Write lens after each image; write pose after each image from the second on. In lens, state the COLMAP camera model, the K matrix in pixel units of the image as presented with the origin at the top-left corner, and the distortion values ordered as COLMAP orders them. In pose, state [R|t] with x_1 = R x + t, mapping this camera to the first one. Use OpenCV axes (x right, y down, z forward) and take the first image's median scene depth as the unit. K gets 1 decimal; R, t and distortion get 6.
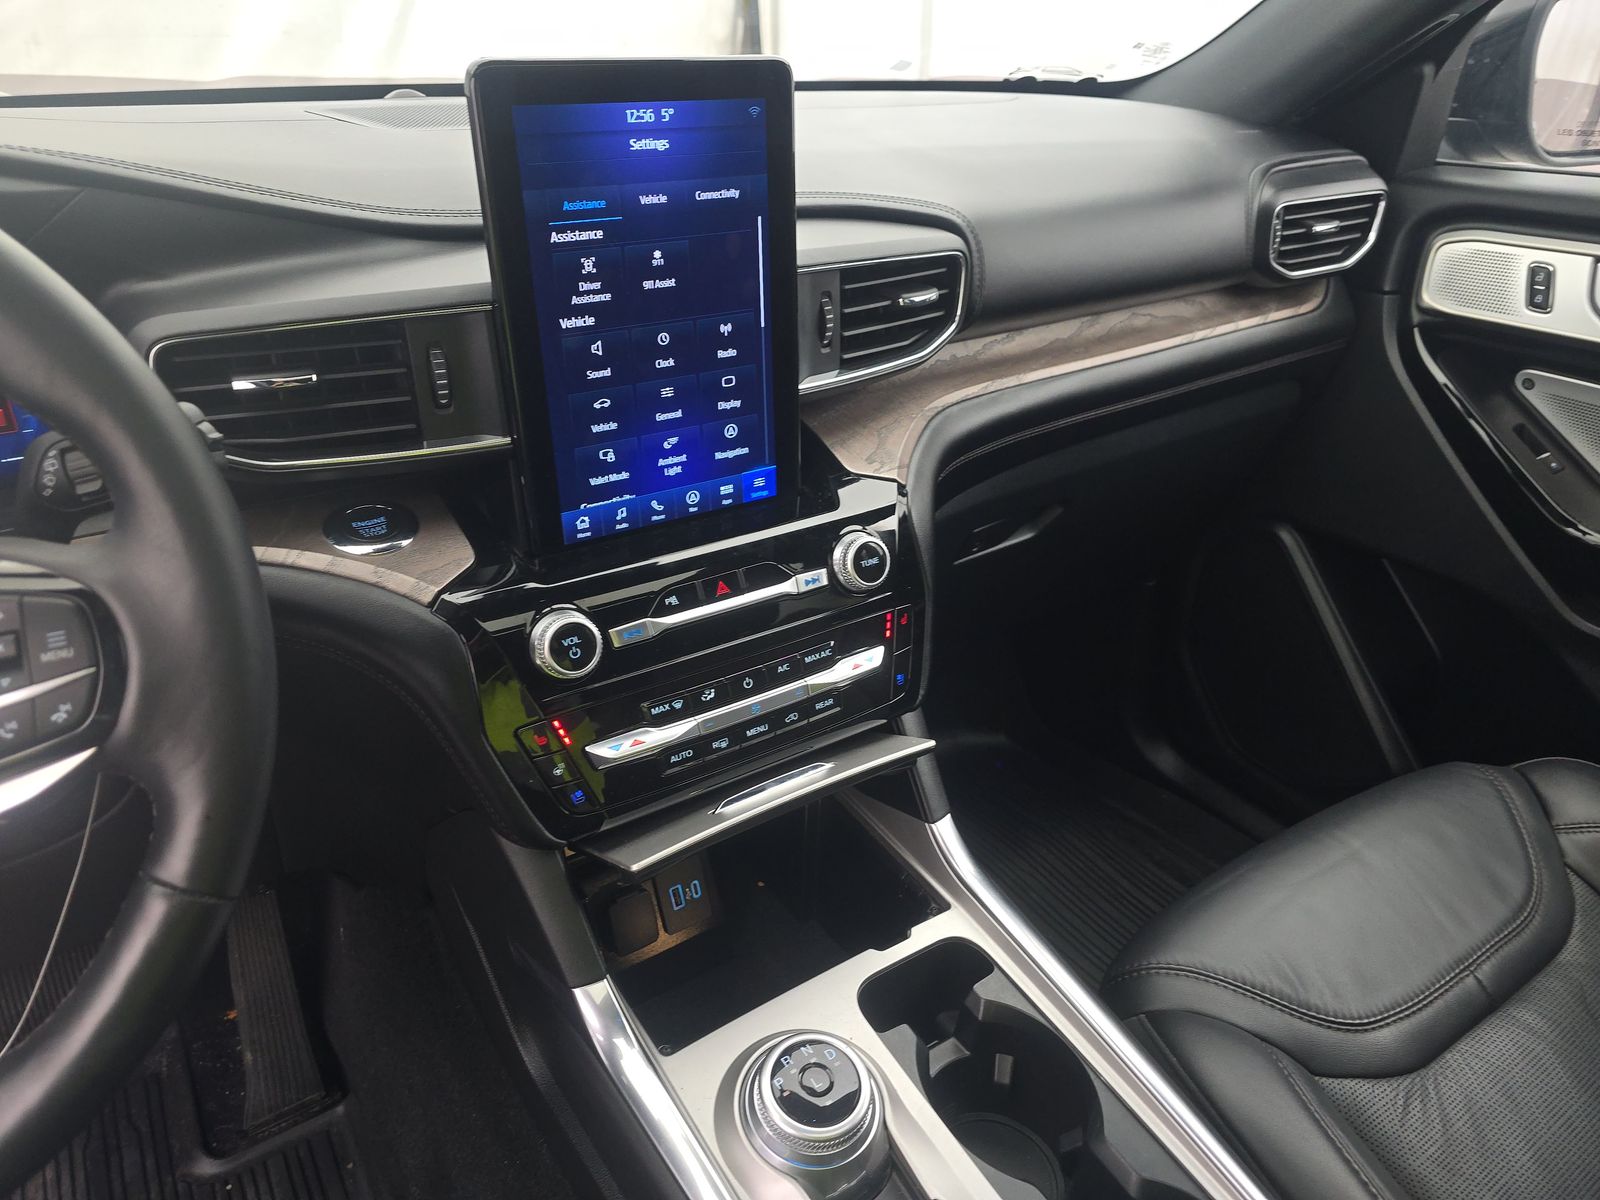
lens RADIAL K [[1060.9, 0, 789.8], [0, 1060.9, 594.8], [0, 0, 1]] dist [0.010501, -0.013098]
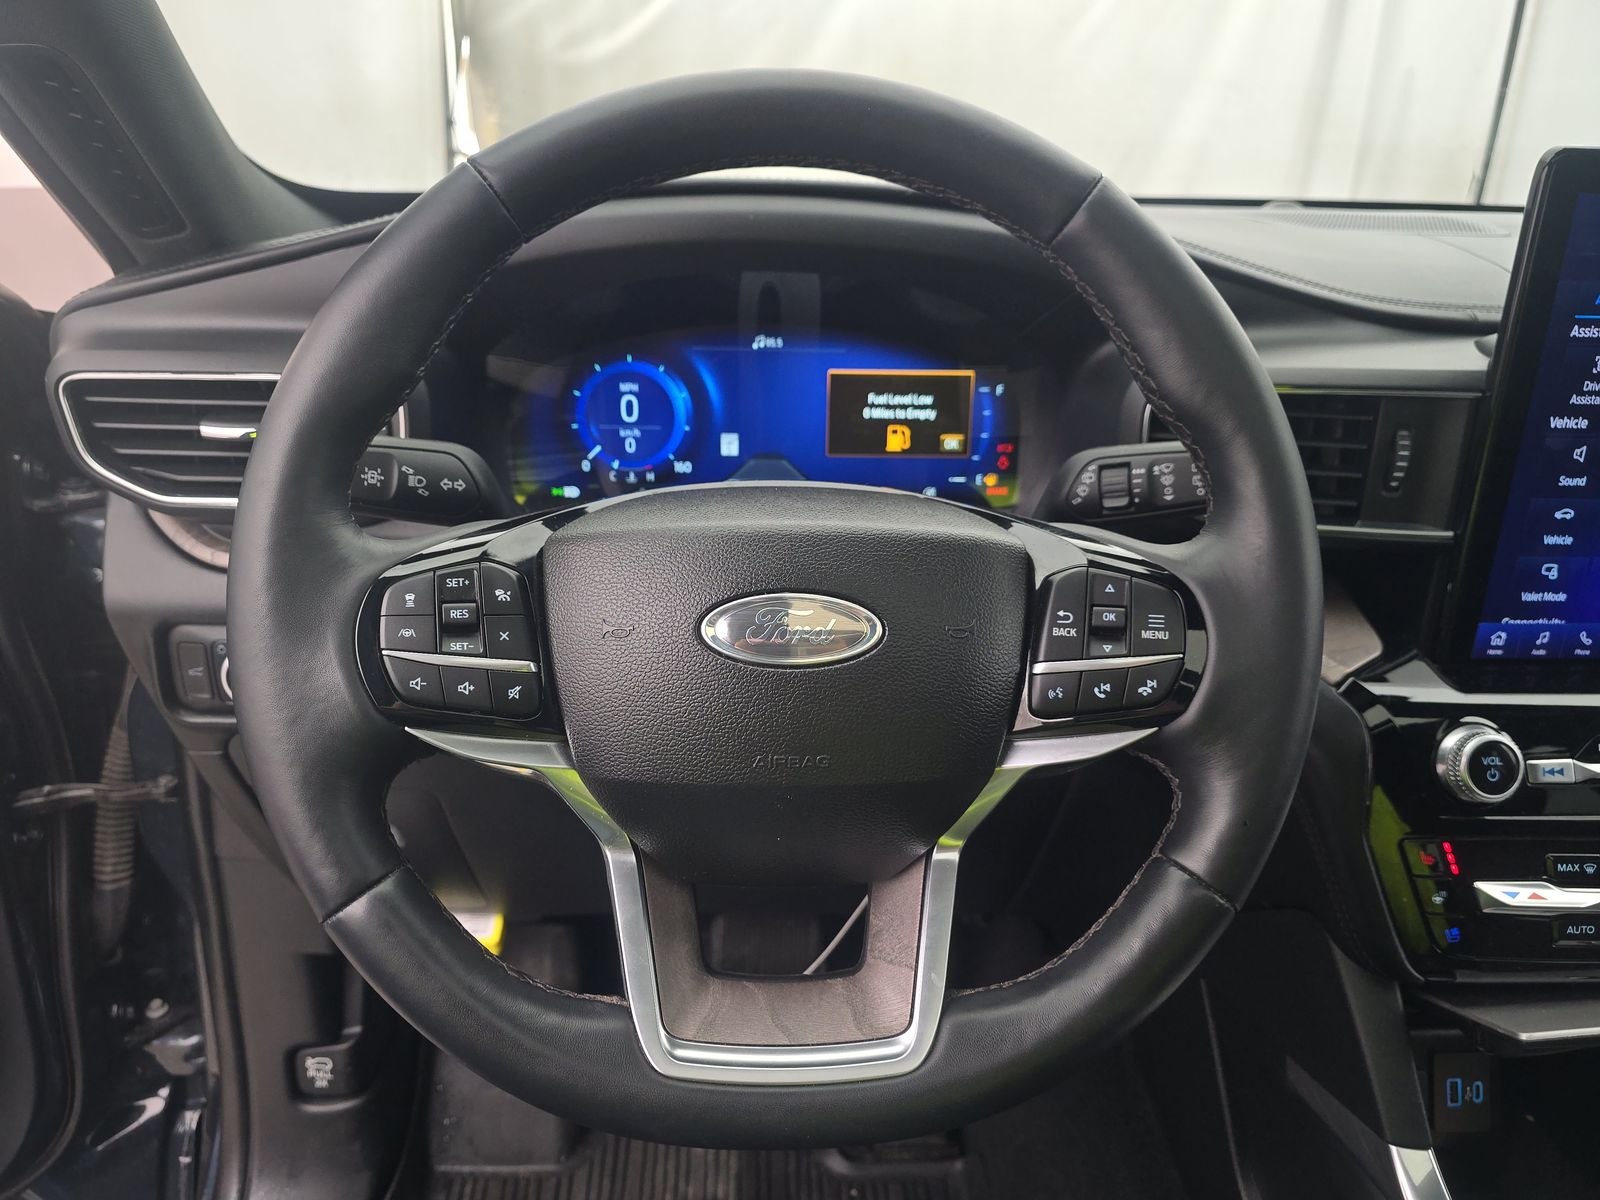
lens RADIAL K [[1060.9, 0, 788.0], [0, 1060.9, 592.5], [0, 0, 1]] dist [0.010501, -0.013098]
pose [[0.861640, 0.190343, -0.470475, -0.315407], [-0.249277, 0.966206, -0.065628, 0.111061], [0.442084, 0.173826, 0.879970, -0.078621]]
